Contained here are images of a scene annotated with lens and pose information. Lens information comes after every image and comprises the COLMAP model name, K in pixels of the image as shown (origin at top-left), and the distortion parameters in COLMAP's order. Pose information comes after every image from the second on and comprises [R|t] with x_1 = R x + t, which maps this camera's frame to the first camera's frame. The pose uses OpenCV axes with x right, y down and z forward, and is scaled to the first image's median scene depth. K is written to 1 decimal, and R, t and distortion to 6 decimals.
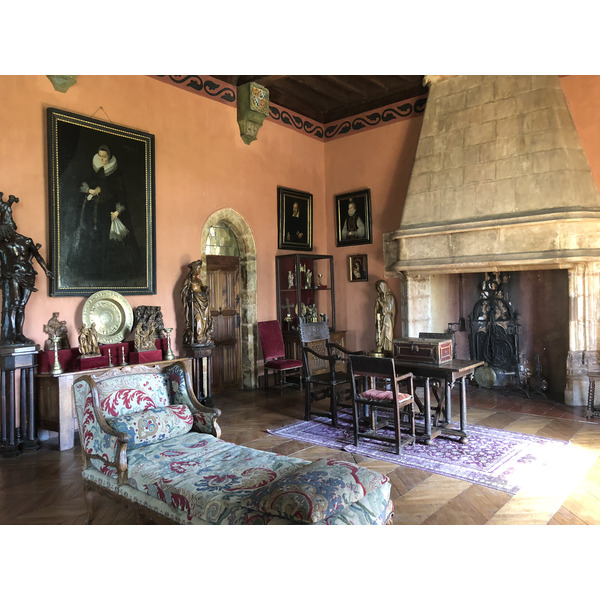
lens RADIAL K [[486.3, 0, 298.7], [0, 486.3, 293.2], [0, 0, 1]] dist [0.031335, -0.028725]
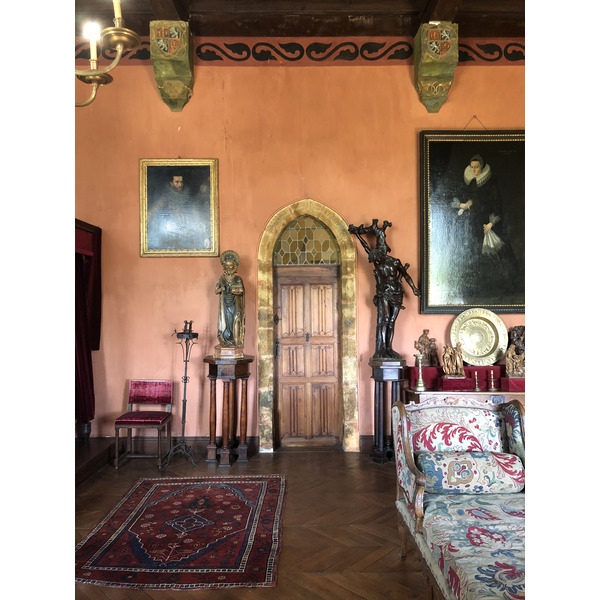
lens RADIAL K [[486.3, 0, 295.4], [0, 486.3, 297.6], [0, 0, 1]] dist [0.031335, -0.028725]
pose [[0.662813, -0.003350, -0.748777, 0.081747], [-0.010234, 0.999856, -0.013532, -0.010663], [0.748715, 0.016632, 0.662683, 0.120247]]
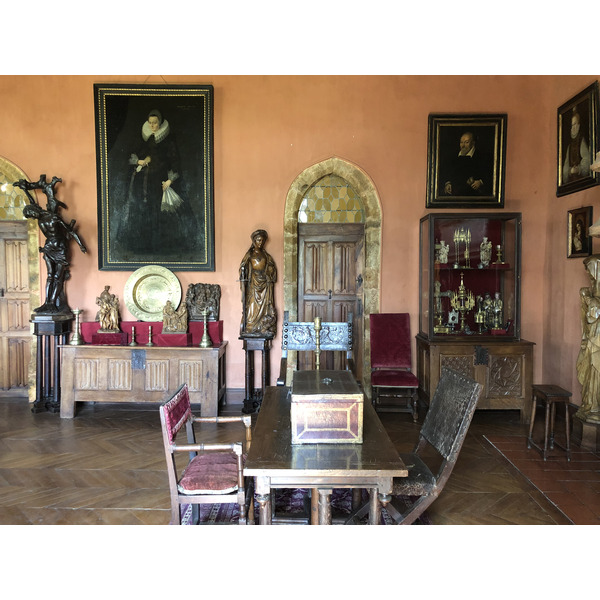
lens RADIAL K [[486.3, 0, 295.0], [0, 486.3, 291.9], [0, 0, 1]] dist [0.031335, -0.028725]
pose [[0.646008, 0.057420, -0.761168, 0.535582], [-0.020849, 0.998122, 0.057600, -0.015493], [0.763046, -0.021340, 0.645992, 0.624024]]
